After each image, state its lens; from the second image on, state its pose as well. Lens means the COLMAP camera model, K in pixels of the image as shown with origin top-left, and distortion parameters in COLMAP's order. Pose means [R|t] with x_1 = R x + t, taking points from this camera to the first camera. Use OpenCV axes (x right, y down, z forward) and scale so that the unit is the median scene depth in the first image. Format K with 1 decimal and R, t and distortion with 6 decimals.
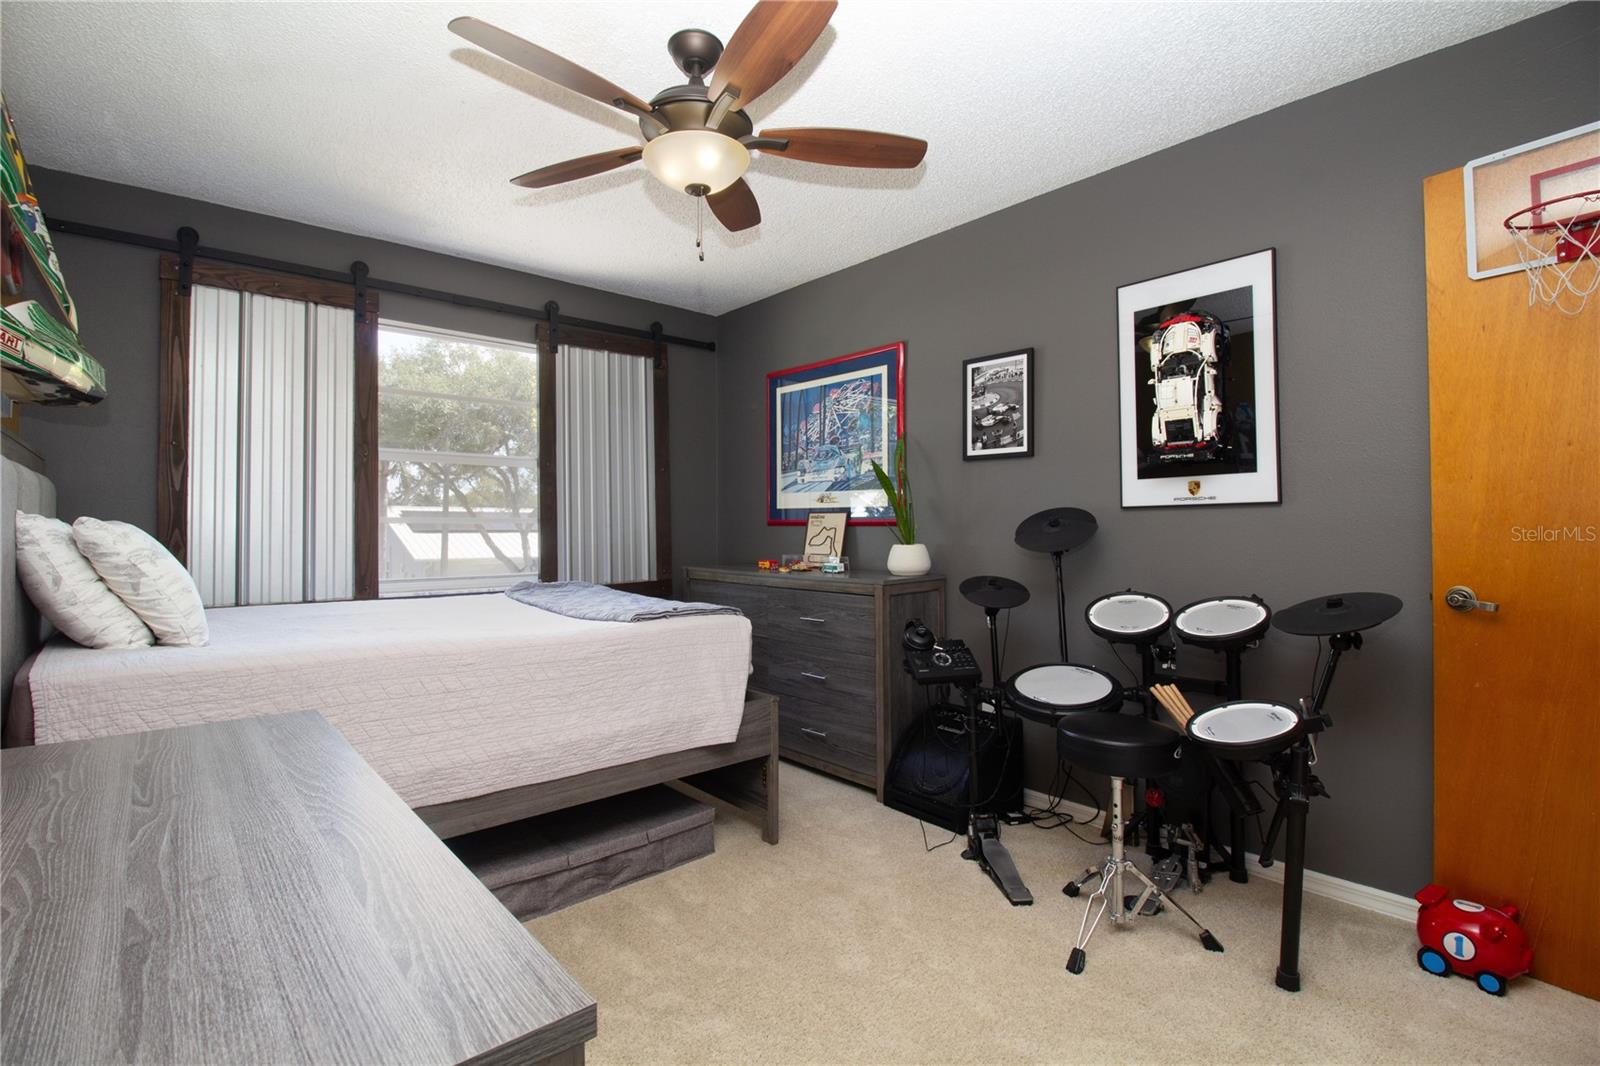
lens RADIAL K [[755.1, 0, 801.3], [0, 755.1, 502.2], [0, 0, 1]] dist [0.000961, -0.000093]
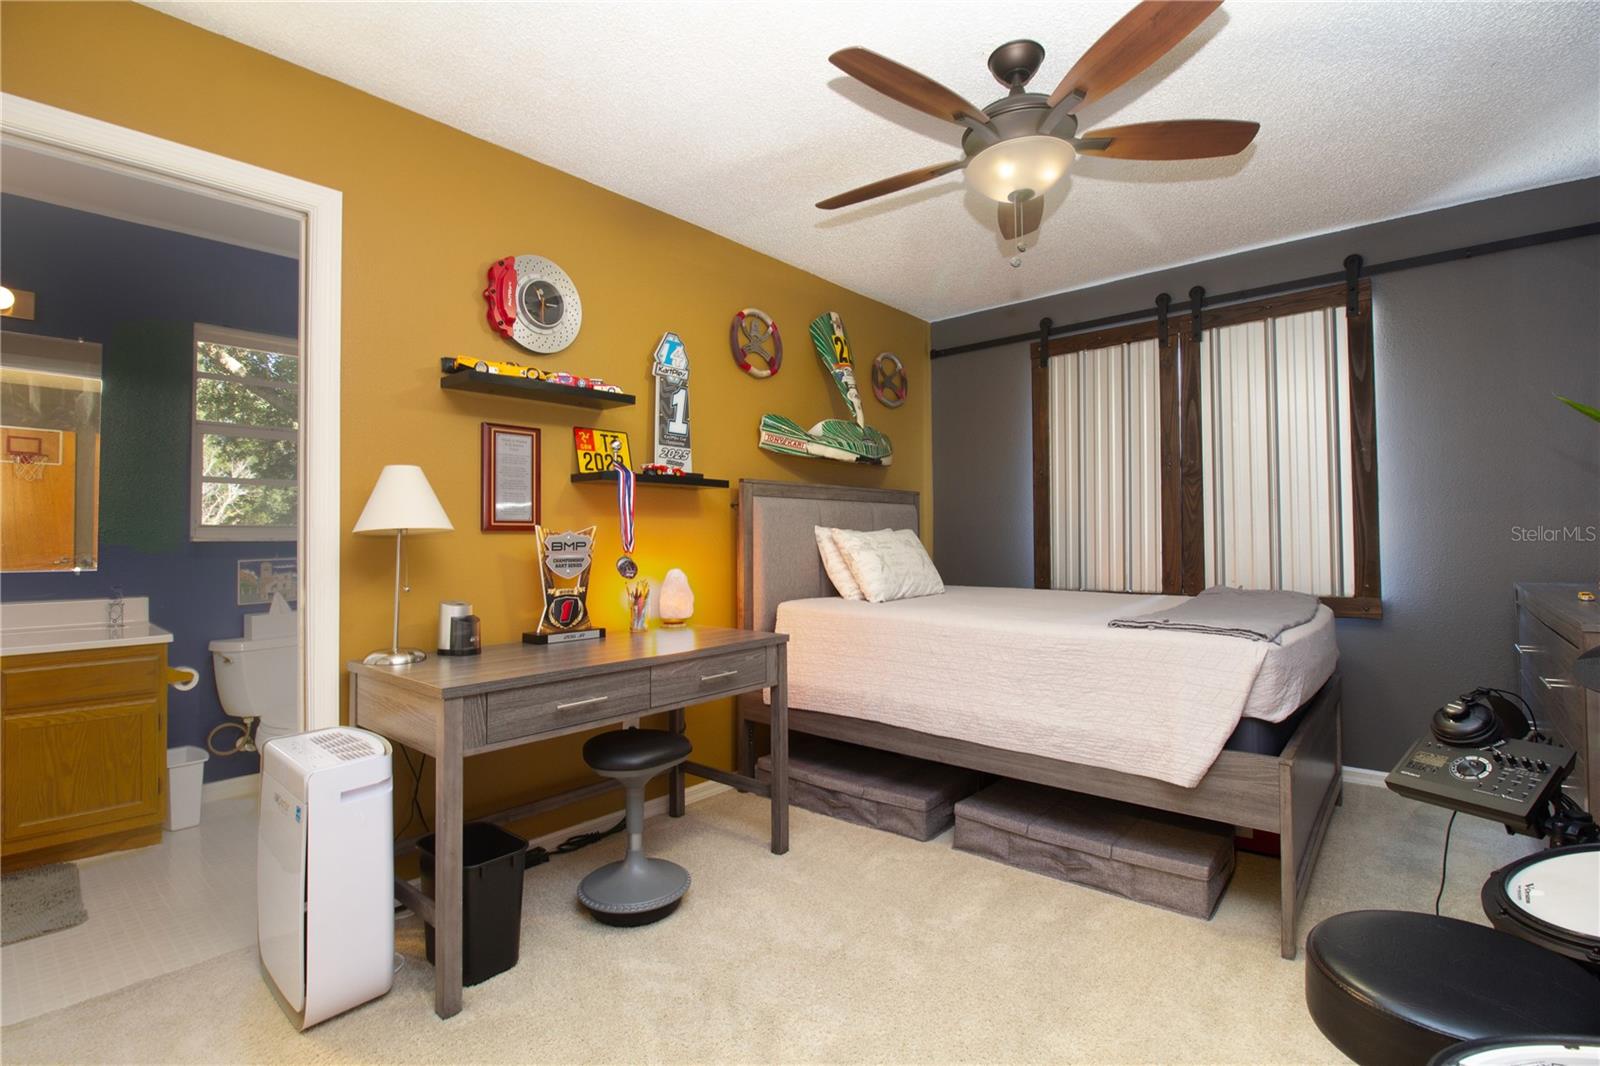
lens RADIAL K [[734.5, 0, 792.3], [0, 734.5, 523.5], [0, 0, 1]] dist [-0.018579, -0.000258]
pose [[0.126206, -0.023173, -0.991733, 0.503881], [0.044852, 0.998838, -0.017631, 0.020892], [0.990990, -0.042256, 0.127099, 0.379708]]
